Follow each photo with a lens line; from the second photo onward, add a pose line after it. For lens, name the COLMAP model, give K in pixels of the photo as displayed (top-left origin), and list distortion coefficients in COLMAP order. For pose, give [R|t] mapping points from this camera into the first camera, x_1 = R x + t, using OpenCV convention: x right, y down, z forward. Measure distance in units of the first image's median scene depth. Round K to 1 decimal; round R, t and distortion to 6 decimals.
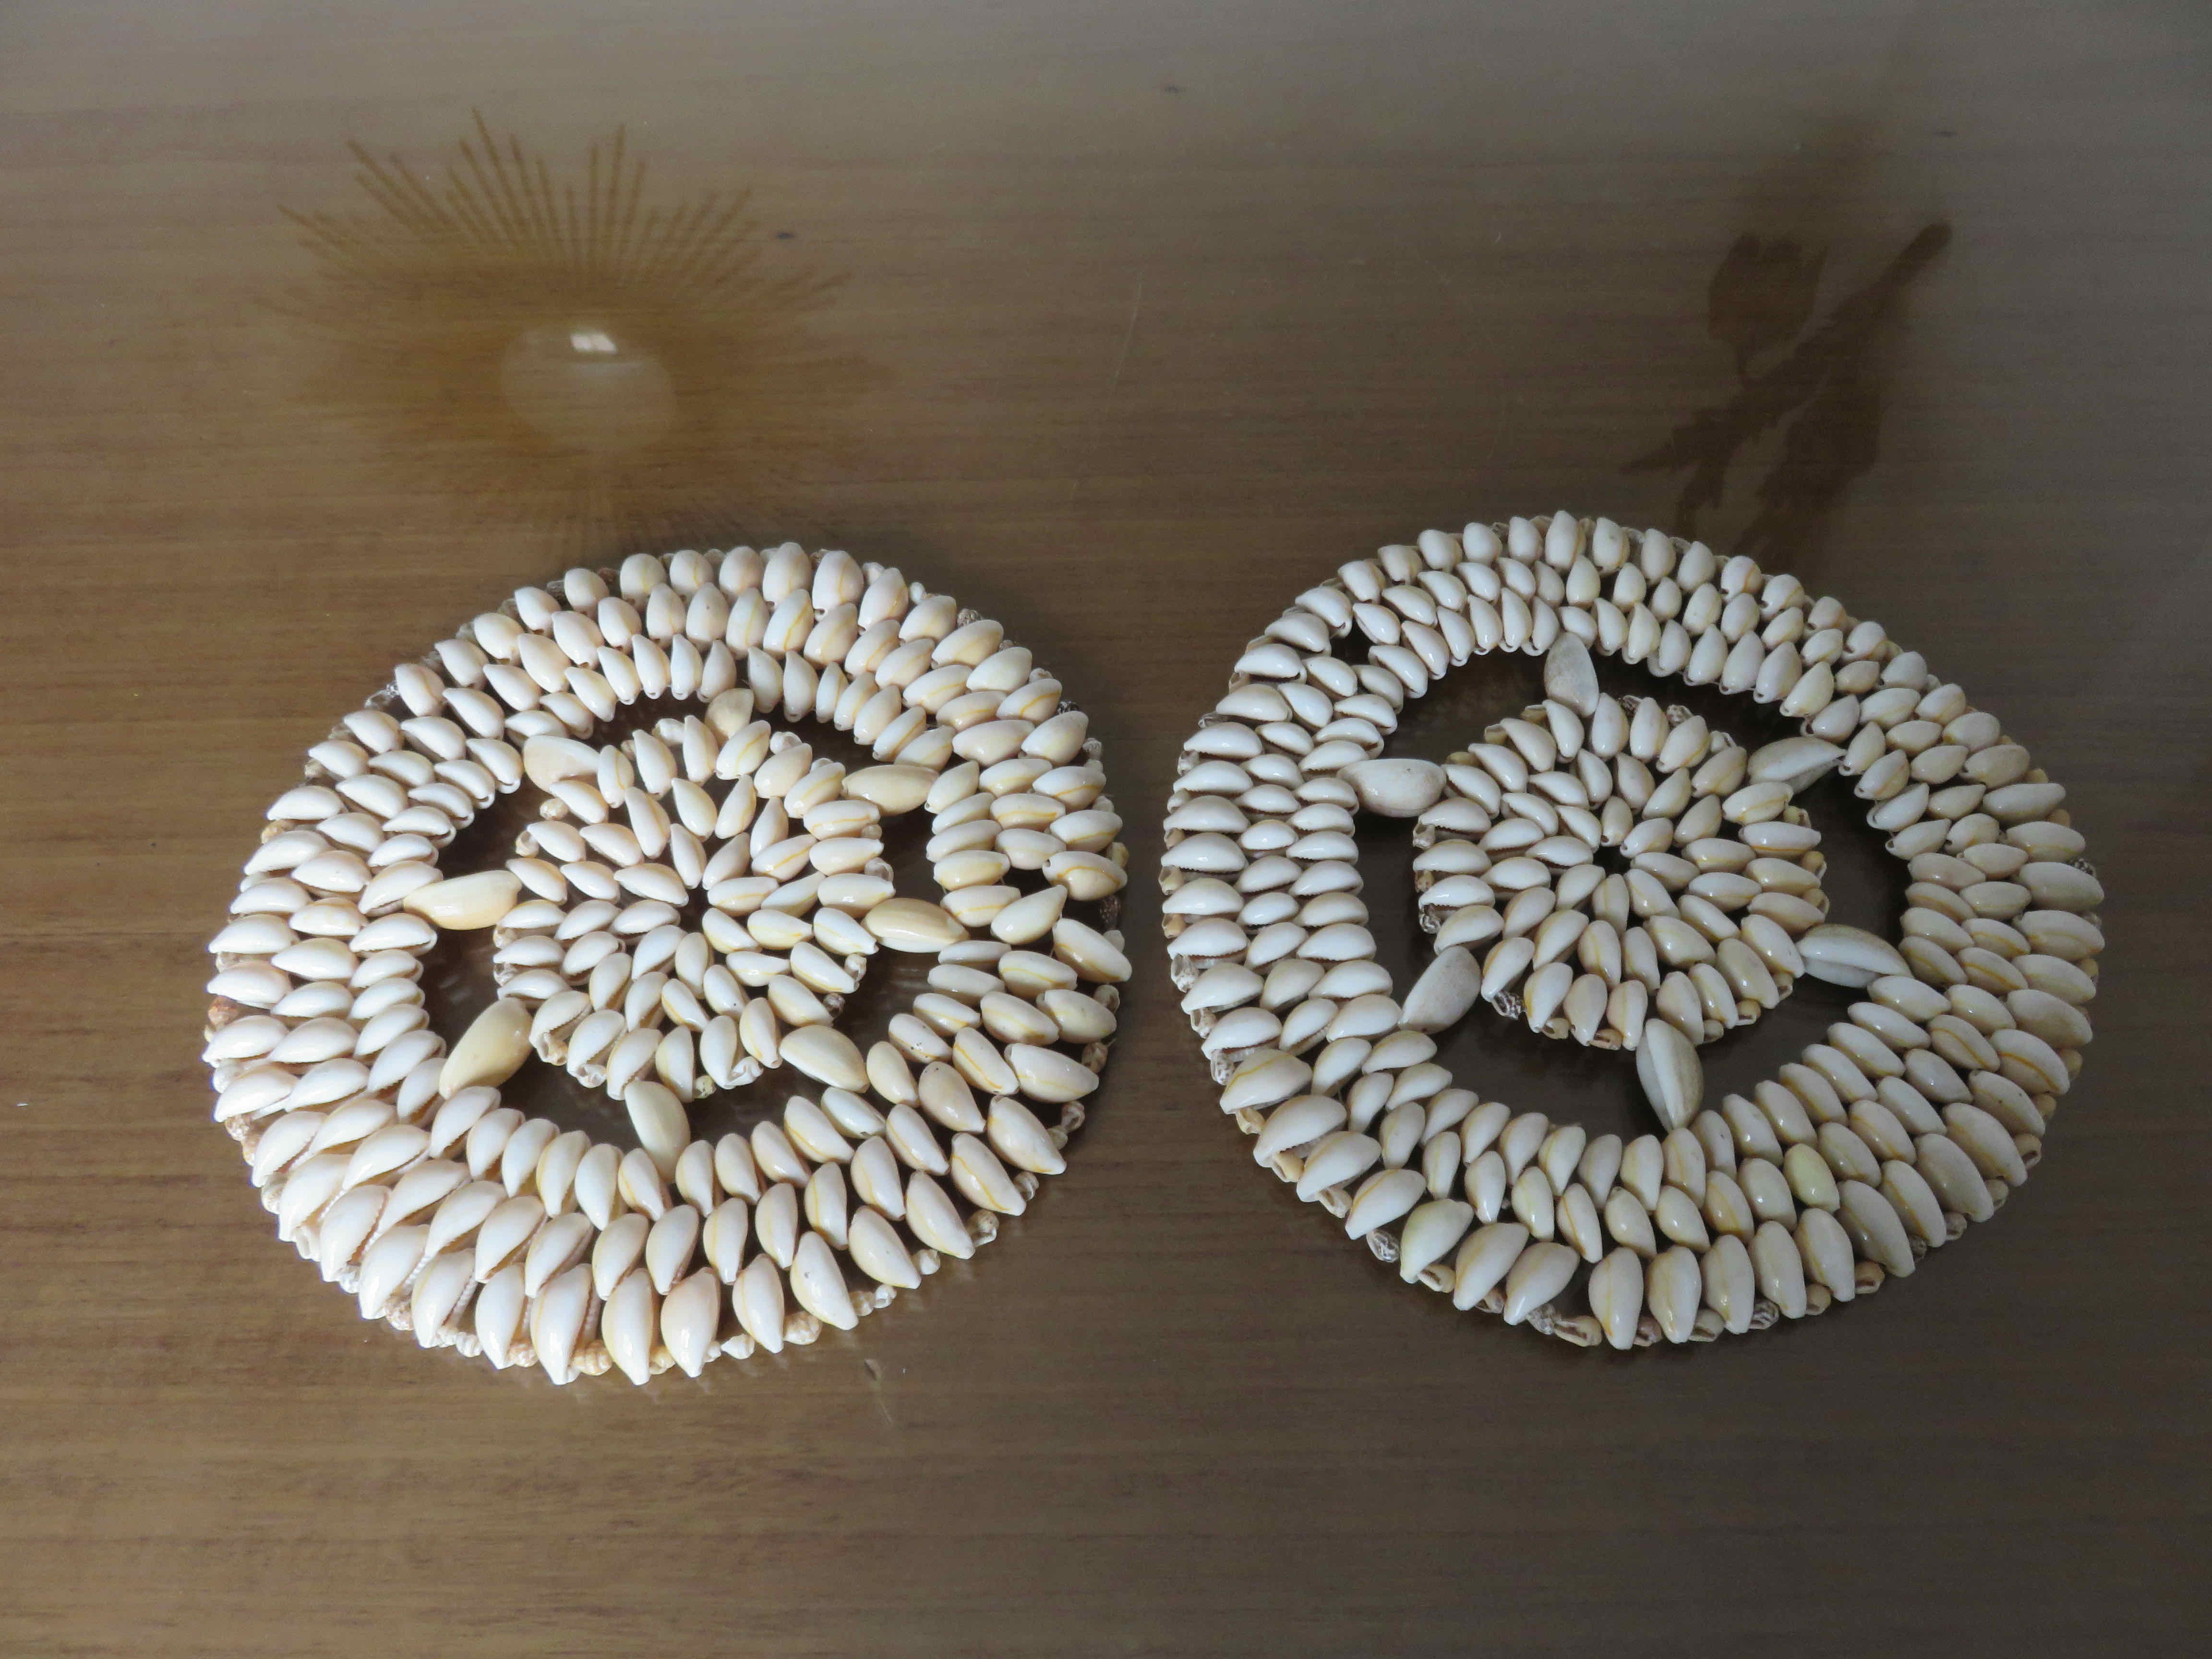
lens RADIAL K [[1684.7, 0, 1106.6], [0, 1684.7, 823.4], [0, 0, 1]] dist [-0.013207, -0.000763]
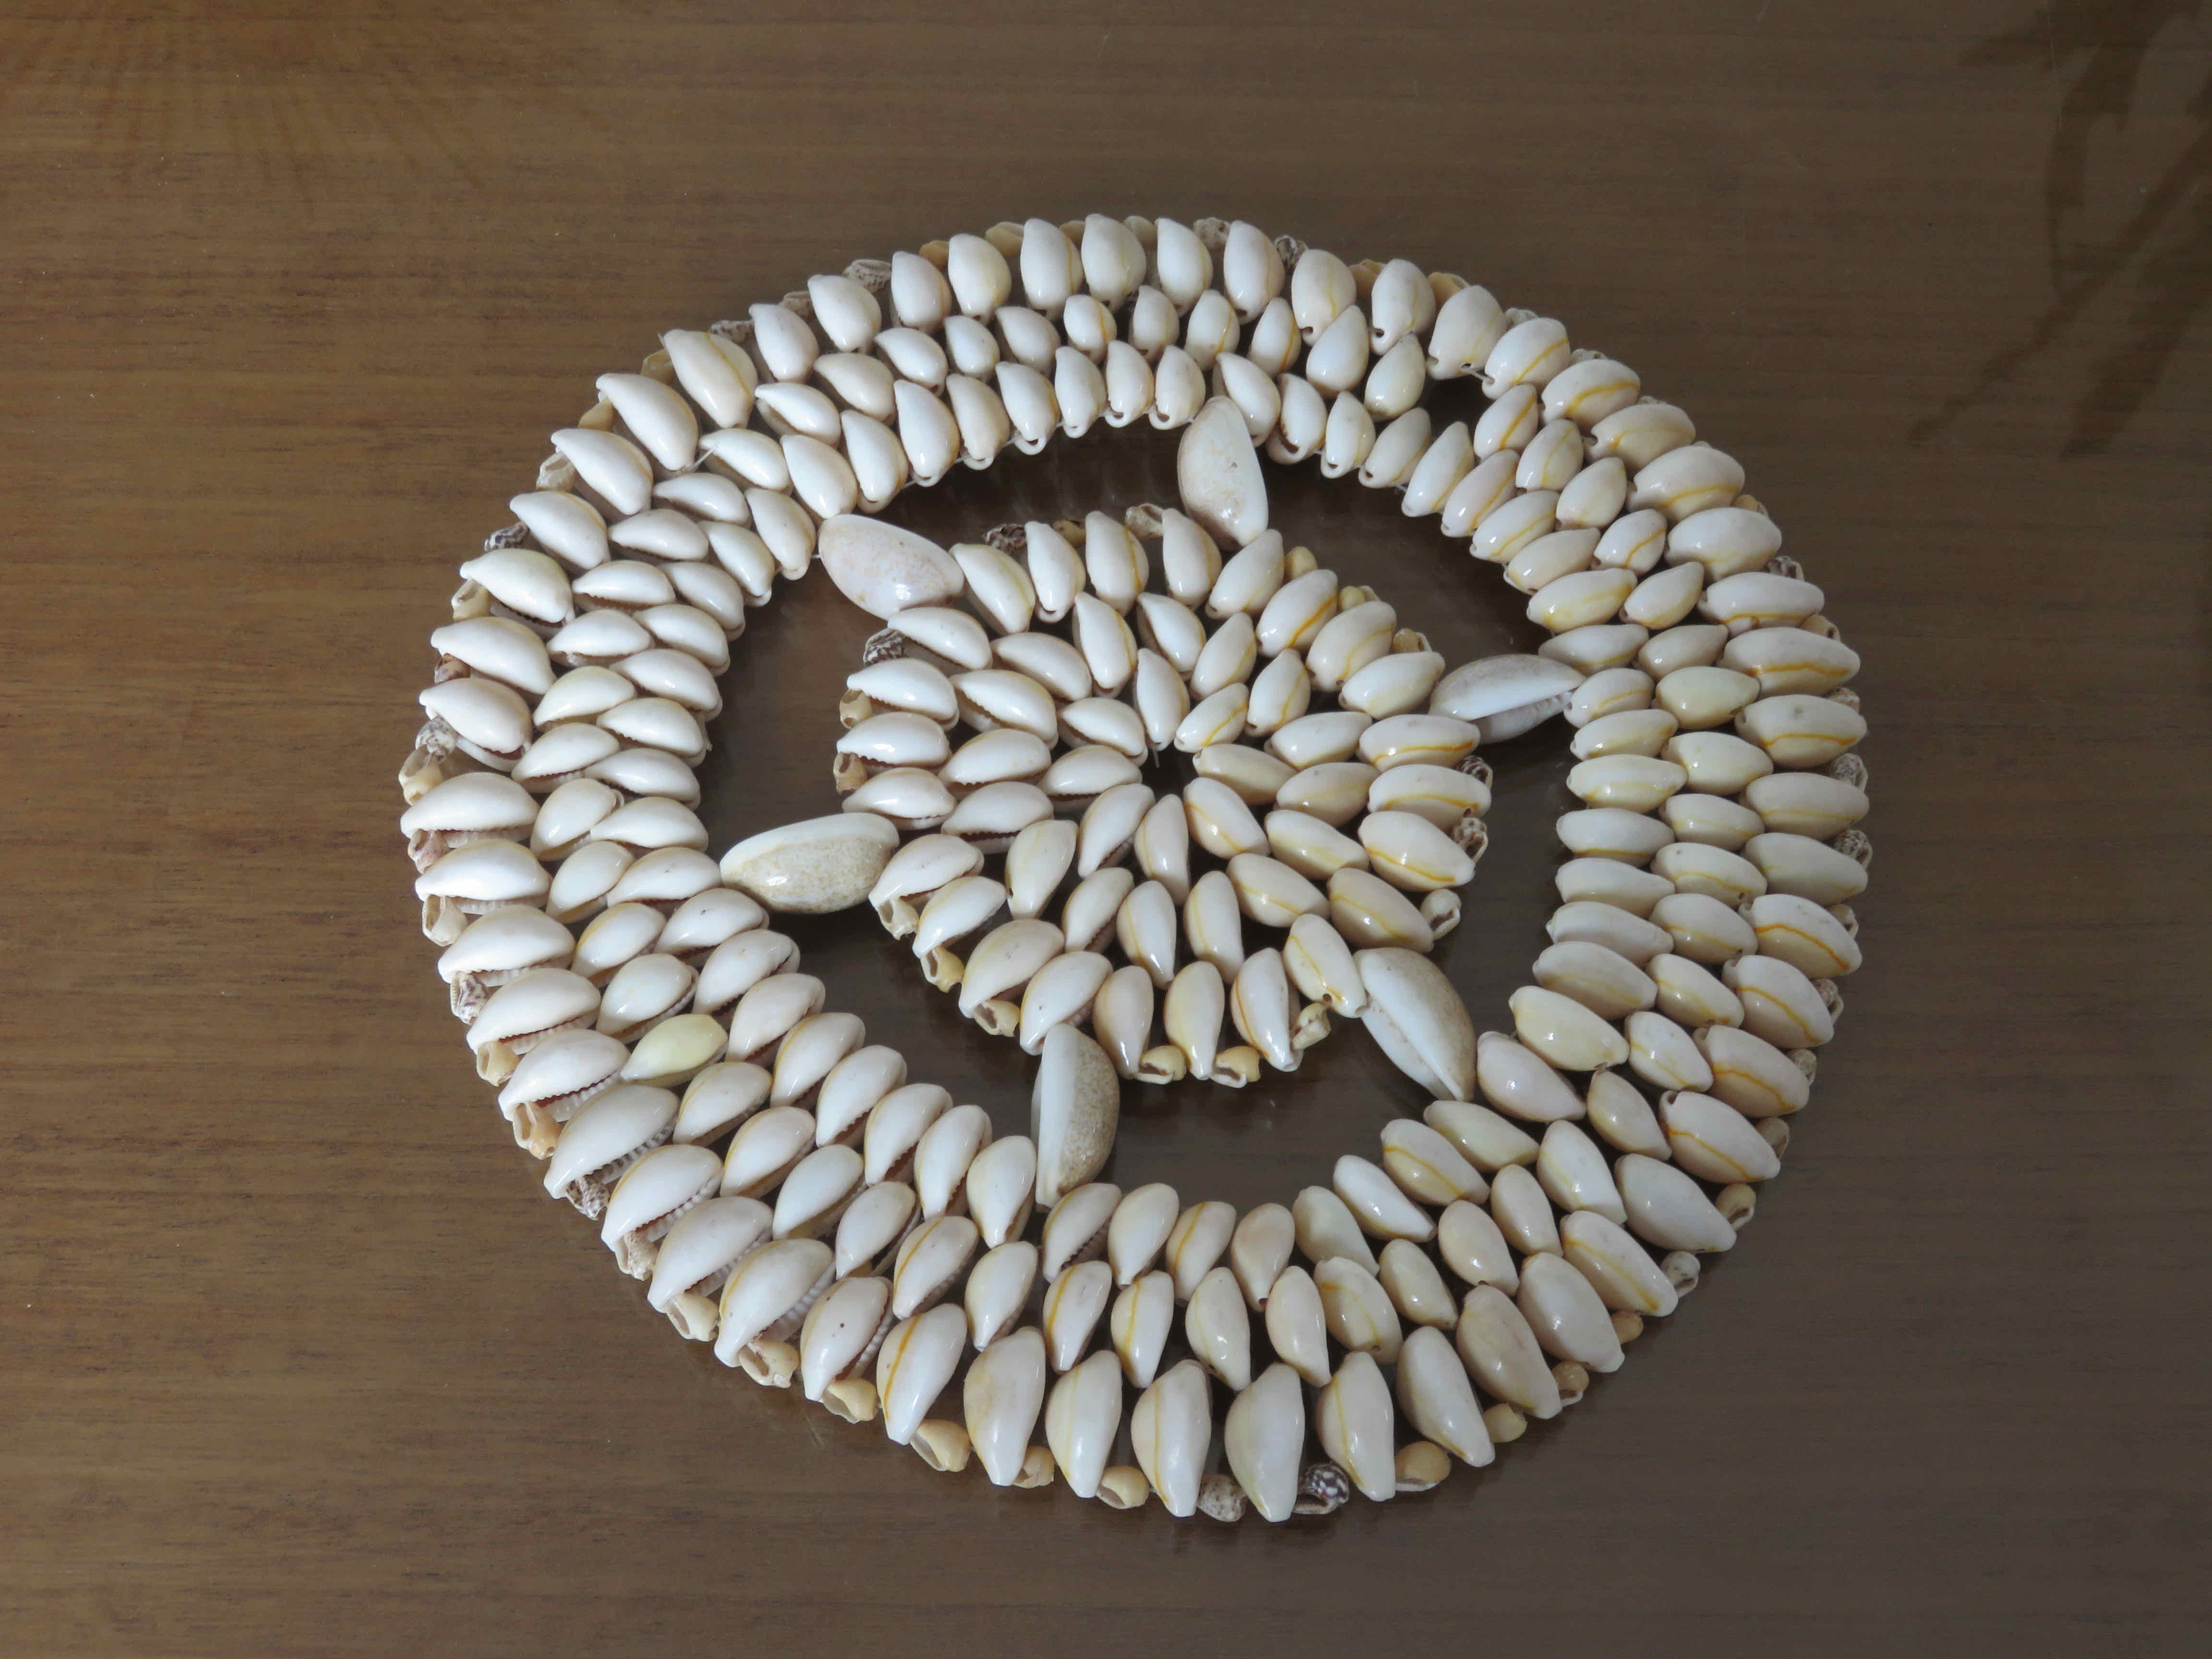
lens RADIAL K [[2965.9, 0, 1107.9], [0, 2965.9, 821.9], [0, 0, 1]] dist [-0.067194, 0.000000]
pose [[0.999343, 0.027049, 0.024125, -0.049021], [-0.028348, 0.998071, 0.055236, 0.041836], [-0.022585, -0.055883, 0.998182, -0.154656]]
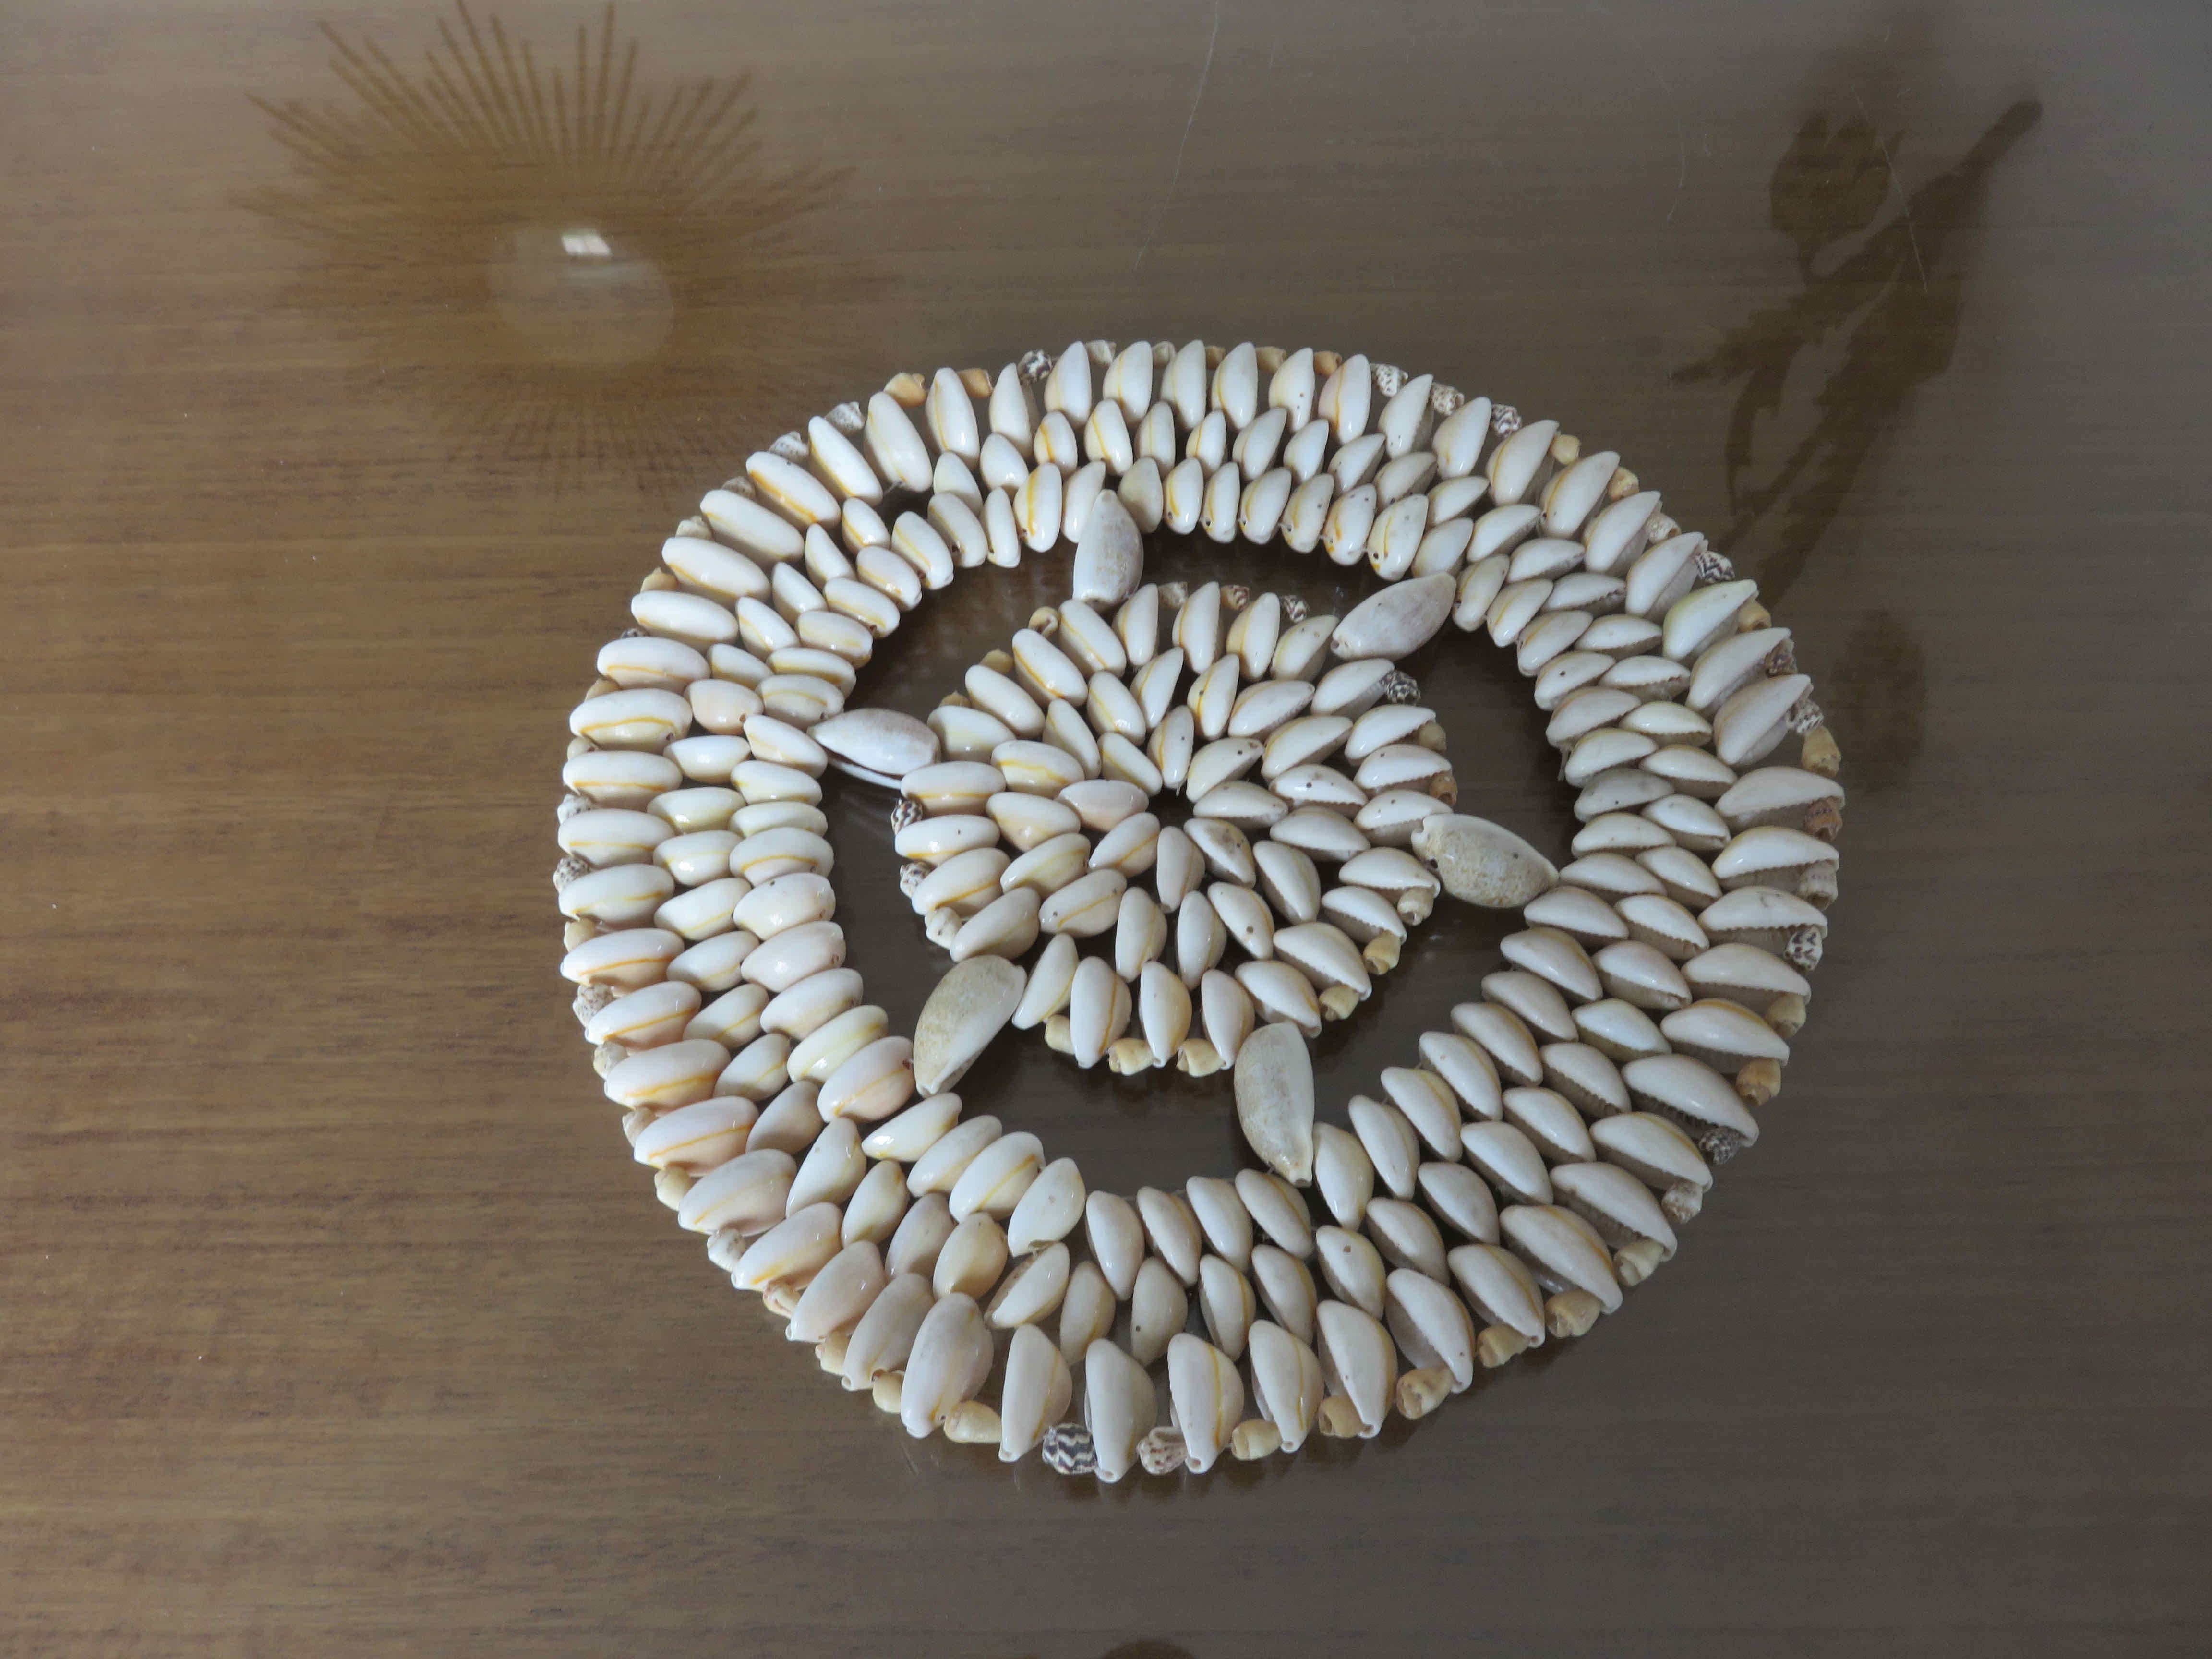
lens RADIAL K [[1684.7, 0, 1101.7], [0, 1684.7, 833.2], [0, 0, 1]] dist [-0.013207, -0.000763]
pose [[0.999958, -0.001175, -0.009128, -0.040531], [0.001541, 0.999189, 0.040237, 0.050749], [0.009073, -0.040249, 0.999148, 0.281464]]
